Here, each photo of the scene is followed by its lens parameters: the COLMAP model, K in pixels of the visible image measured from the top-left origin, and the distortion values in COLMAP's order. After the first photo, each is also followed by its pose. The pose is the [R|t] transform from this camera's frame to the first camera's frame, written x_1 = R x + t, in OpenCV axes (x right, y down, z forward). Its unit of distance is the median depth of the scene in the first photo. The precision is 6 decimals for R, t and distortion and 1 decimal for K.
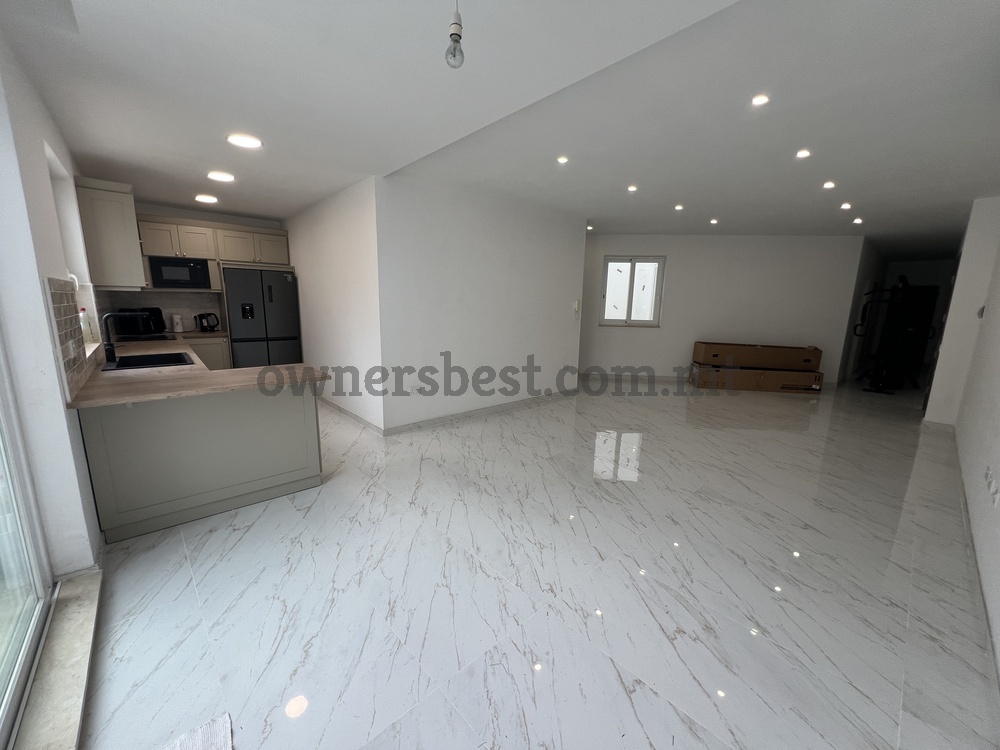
lens RADIAL K [[397.6, 0, 499.7], [0, 397.6, 377.2], [0, 0, 1]] dist [0.001590, 0.000010]
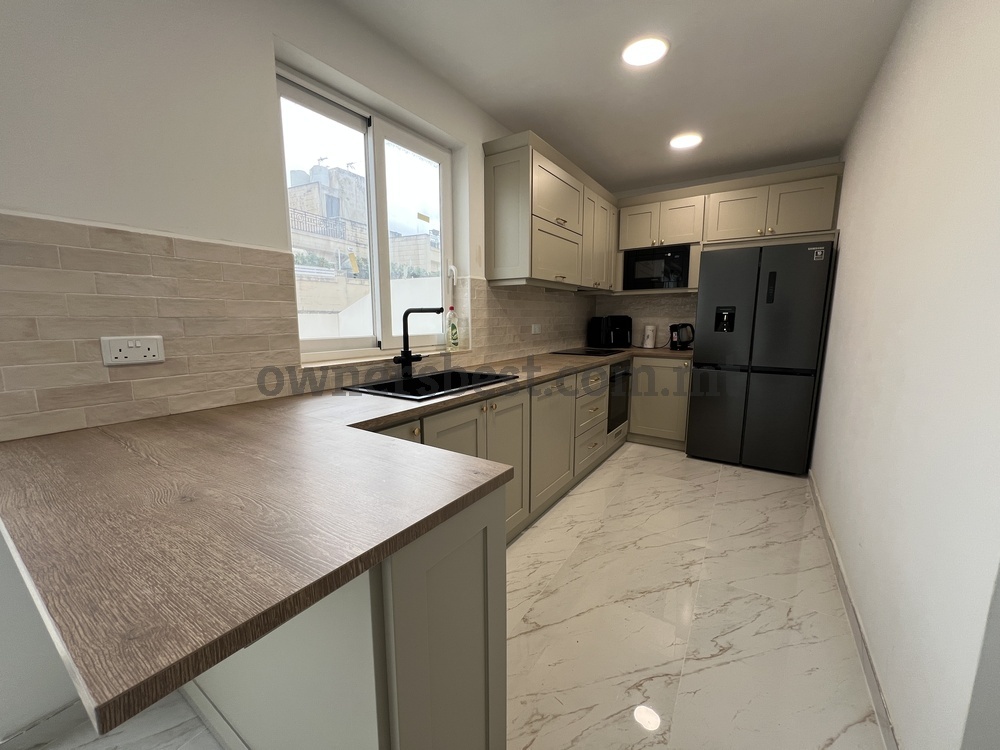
lens RADIAL K [[397.6, 0, 499.7], [0, 397.6, 377.2], [0, 0, 1]] dist [0.001590, 0.000010]
pose [[0.259646, 0.127067, -0.957308, -0.141511], [-0.180702, 0.980189, 0.081093, -0.069088], [0.948647, 0.151932, 0.277463, 0.531401]]
